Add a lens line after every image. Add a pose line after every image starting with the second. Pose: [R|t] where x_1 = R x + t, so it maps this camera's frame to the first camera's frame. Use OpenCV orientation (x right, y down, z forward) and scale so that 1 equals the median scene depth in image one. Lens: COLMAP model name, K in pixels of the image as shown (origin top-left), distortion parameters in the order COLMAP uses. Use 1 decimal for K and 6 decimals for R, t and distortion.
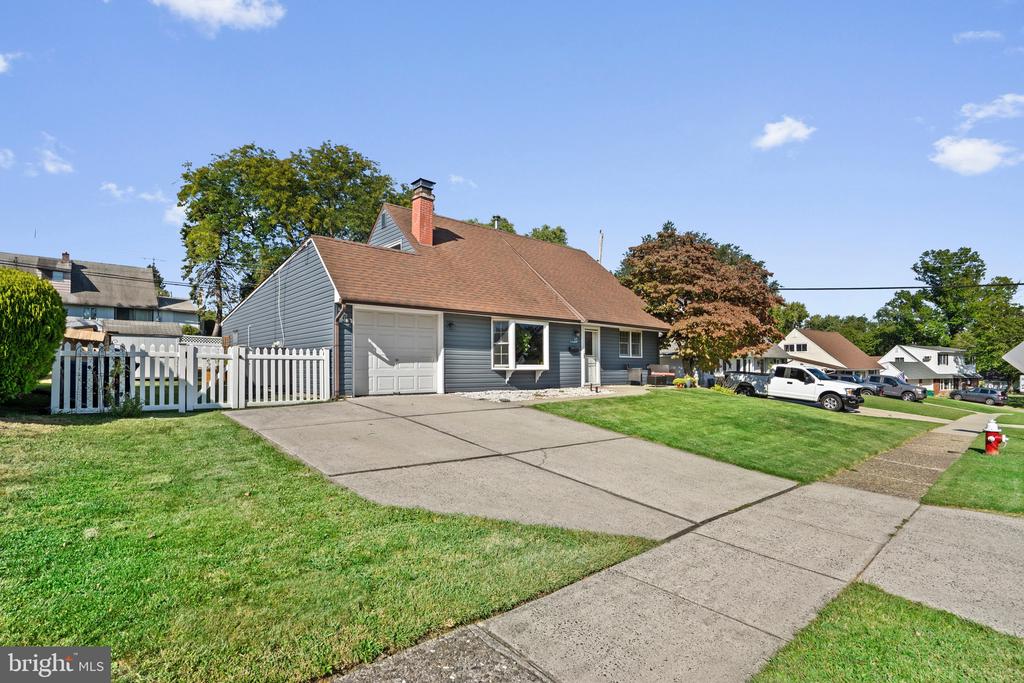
lens RADIAL K [[487.8, 0, 512.0], [0, 487.8, 341.5], [0, 0, 1]] dist [-0.051948, 0.020175]
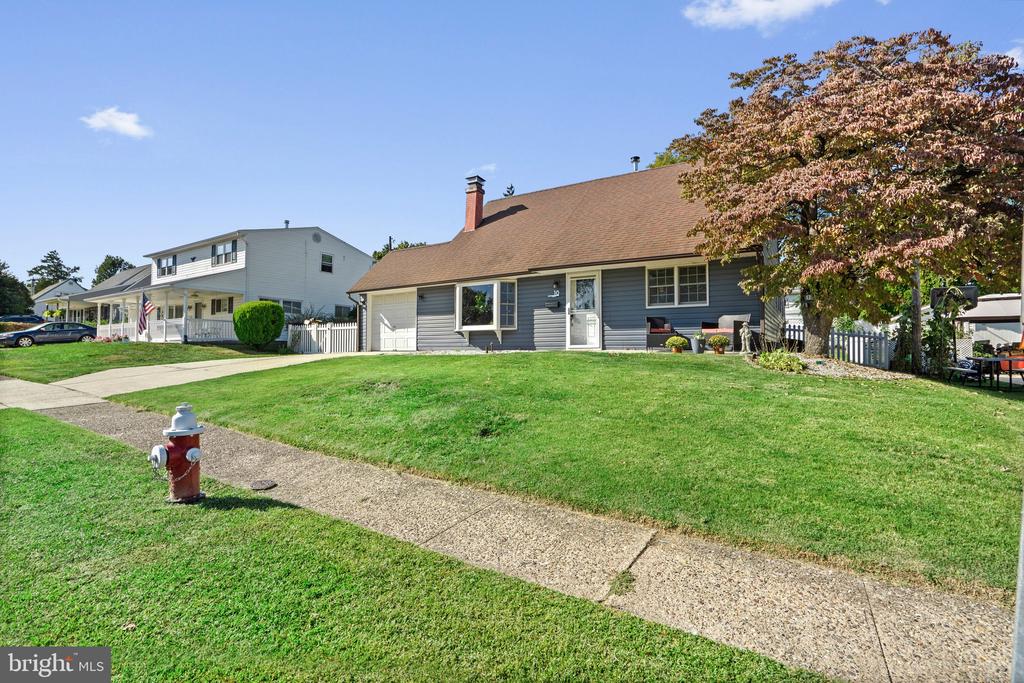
lens RADIAL K [[487.8, 0, 512.0], [0, 487.8, 341.5], [0, 0, 1]] dist [-0.051948, 0.020175]
pose [[0.277315, -0.007599, -0.960749, 1.066623], [0.065032, 0.997824, 0.010879, 0.076774], [0.958576, -0.065496, 0.277206, 0.814331]]
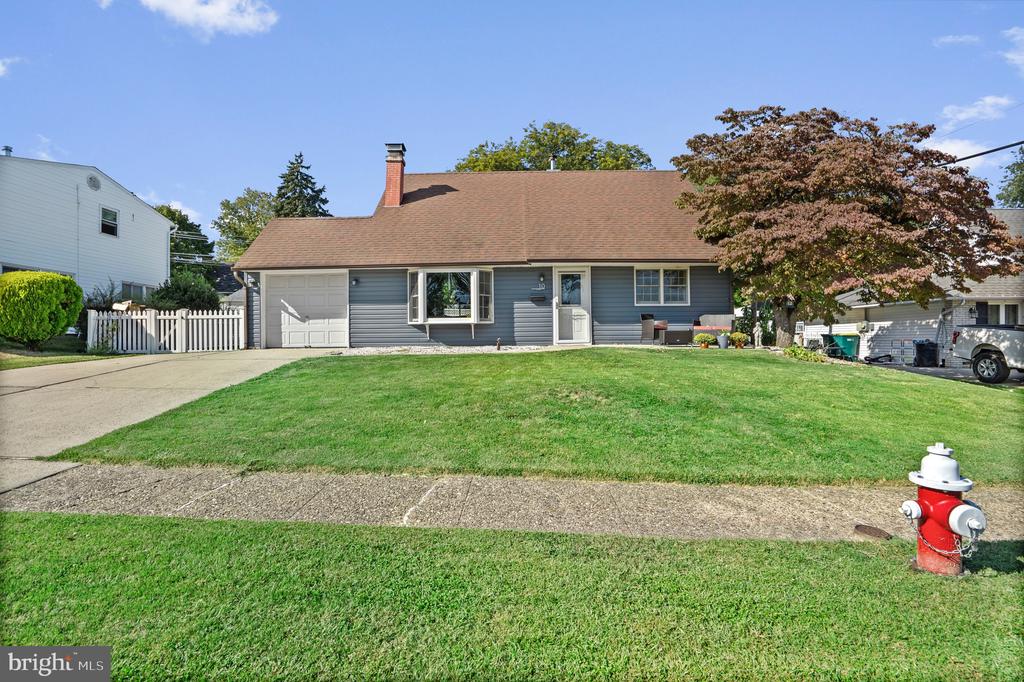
lens RADIAL K [[487.8, 0, 512.0], [0, 487.8, 341.0], [0, 0, 1]] dist [-0.051948, 0.020175]
pose [[0.740885, 0.009540, -0.671564, 0.746921], [0.046715, 0.996746, 0.065697, 0.037060], [0.670005, -0.080046, 0.738028, 0.430370]]
